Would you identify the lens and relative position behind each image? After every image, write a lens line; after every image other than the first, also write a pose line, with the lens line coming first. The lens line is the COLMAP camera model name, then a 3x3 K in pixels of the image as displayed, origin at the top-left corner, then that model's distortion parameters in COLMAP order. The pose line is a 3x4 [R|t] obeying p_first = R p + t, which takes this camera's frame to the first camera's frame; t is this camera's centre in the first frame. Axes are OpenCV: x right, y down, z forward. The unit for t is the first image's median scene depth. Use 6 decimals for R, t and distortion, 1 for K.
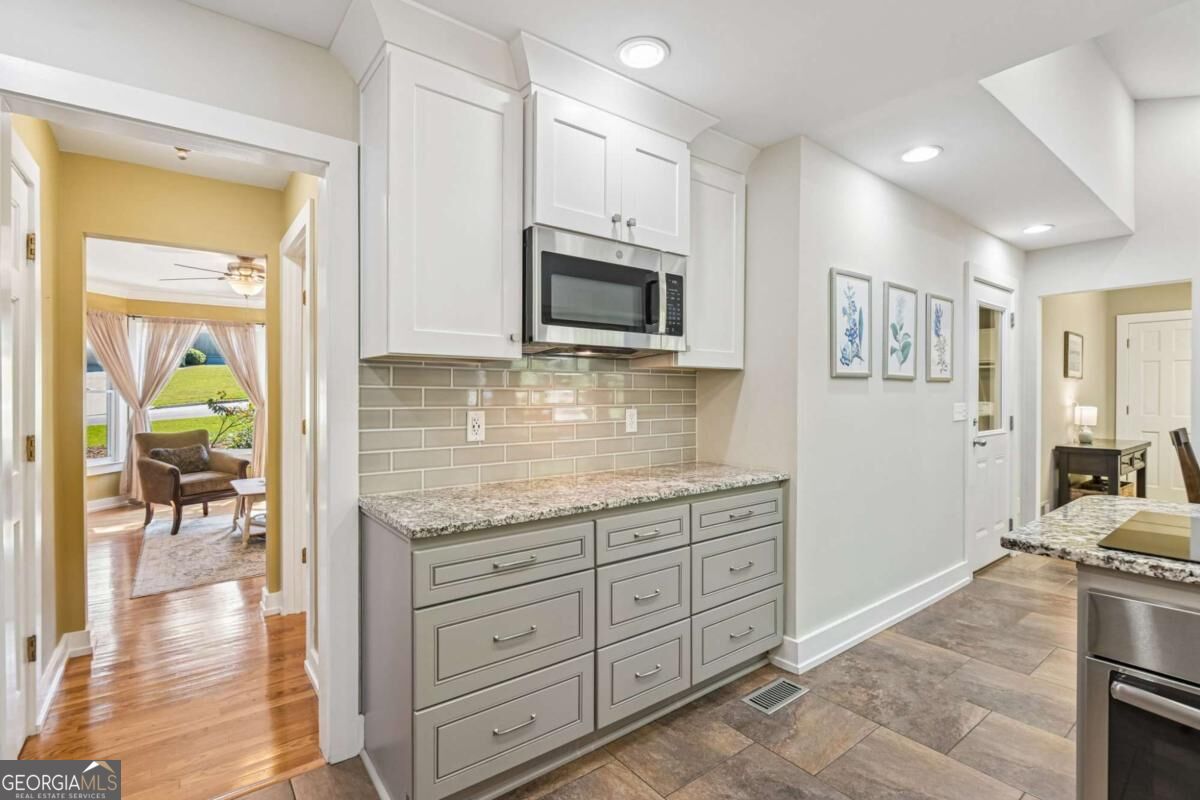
lens RADIAL K [[552.5, 0, 610.7], [0, 552.5, 396.4], [0, 0, 1]] dist [-0.005525, -0.000509]
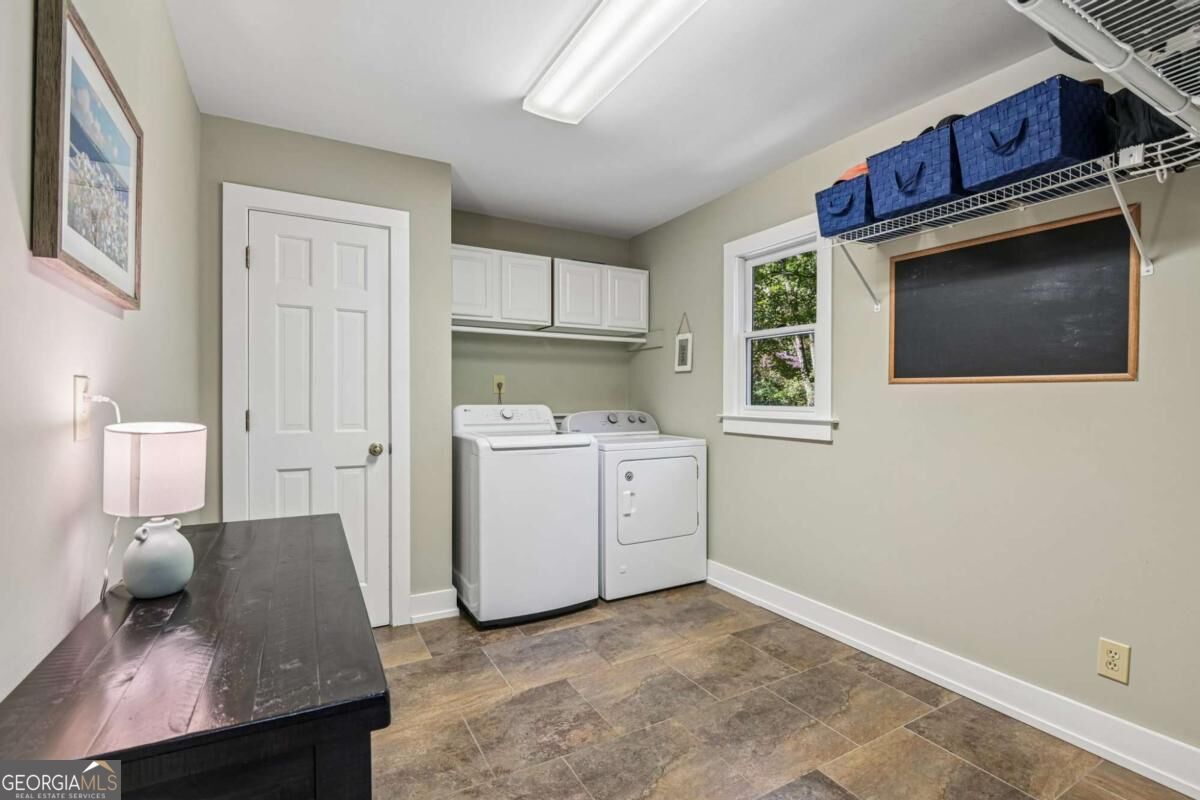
lens RADIAL K [[552.5, 0, 604.4], [0, 552.5, 398.2], [0, 0, 1]] dist [-0.005525, -0.000509]
pose [[0.151358, -0.003452, 0.988473, 0.570596], [-0.002738, 0.999989, 0.003912, 0.005752], [-0.988475, -0.003298, 0.151347, 0.668718]]
